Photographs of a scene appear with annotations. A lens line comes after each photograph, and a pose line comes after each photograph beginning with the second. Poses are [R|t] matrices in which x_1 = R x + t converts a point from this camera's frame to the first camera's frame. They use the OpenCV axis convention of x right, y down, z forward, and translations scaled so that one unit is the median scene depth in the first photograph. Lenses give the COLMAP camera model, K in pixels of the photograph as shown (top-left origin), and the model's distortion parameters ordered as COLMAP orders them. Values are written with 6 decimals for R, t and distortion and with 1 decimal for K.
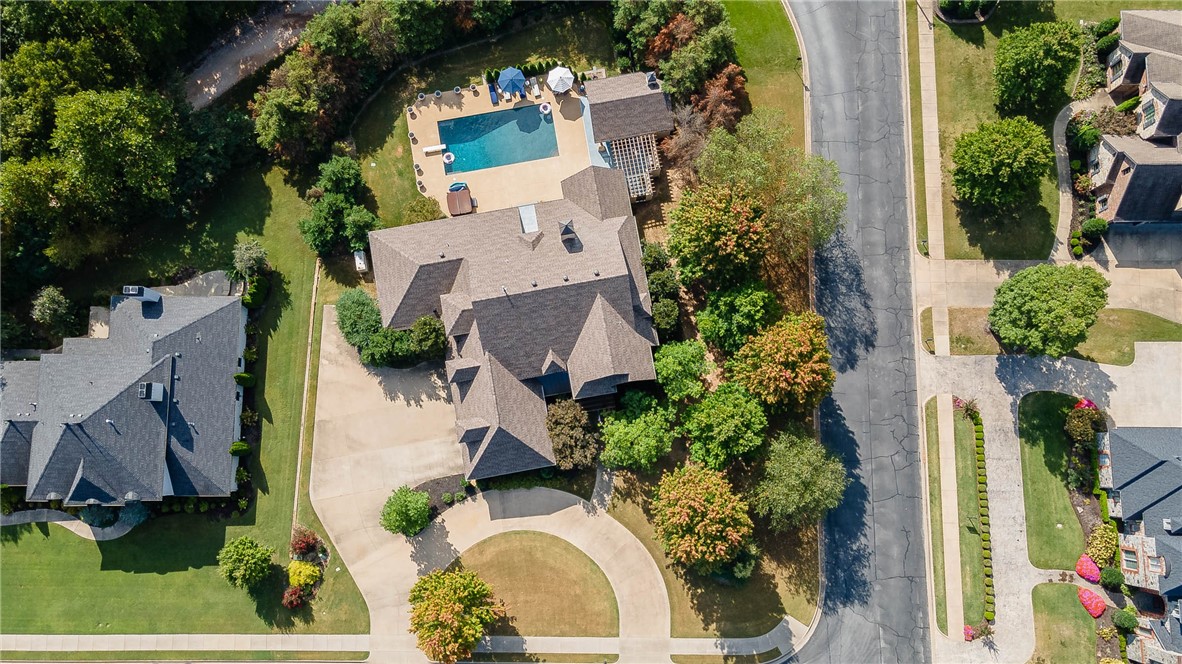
lens RADIAL K [[855.4, 0, 579.2], [0, 855.4, 350.8], [0, 0, 1]] dist [0.005539, 0.033775]
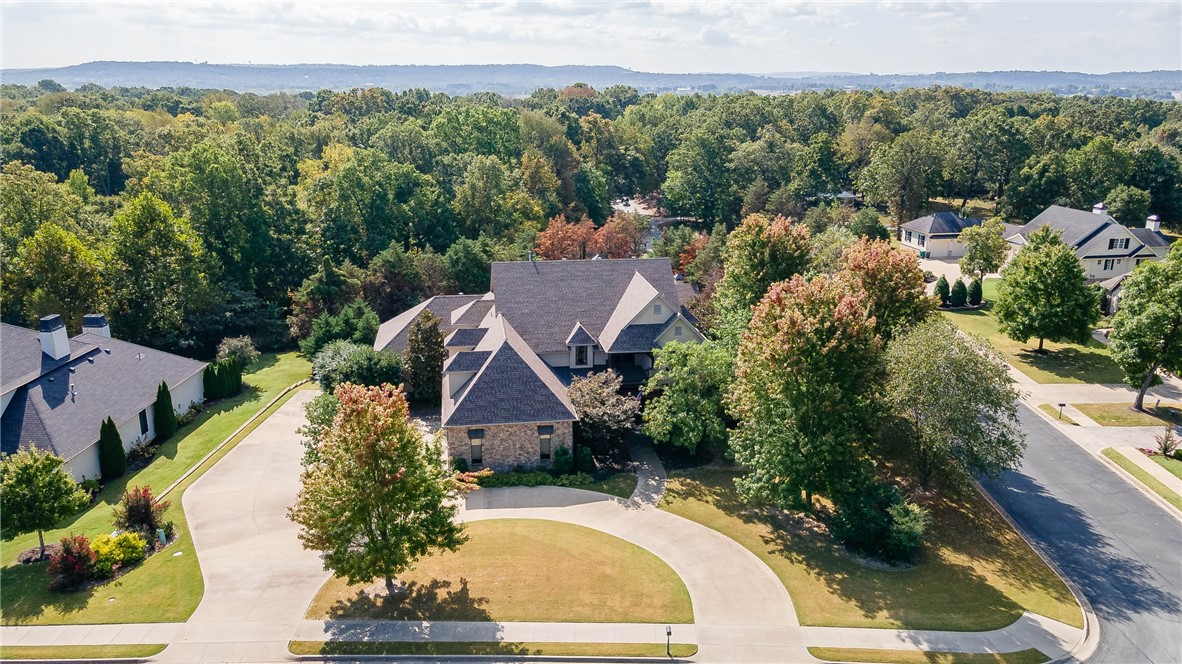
lens RADIAL K [[855.4, 0, 586.8], [0, 855.4, 341.6], [0, 0, 1]] dist [0.005539, 0.033775]
pose [[0.999588, 0.021097, -0.019481, -0.008468], [-0.026486, 0.415253, -0.909320, 0.703219], [-0.011095, 0.909461, 0.415641, 0.645944]]
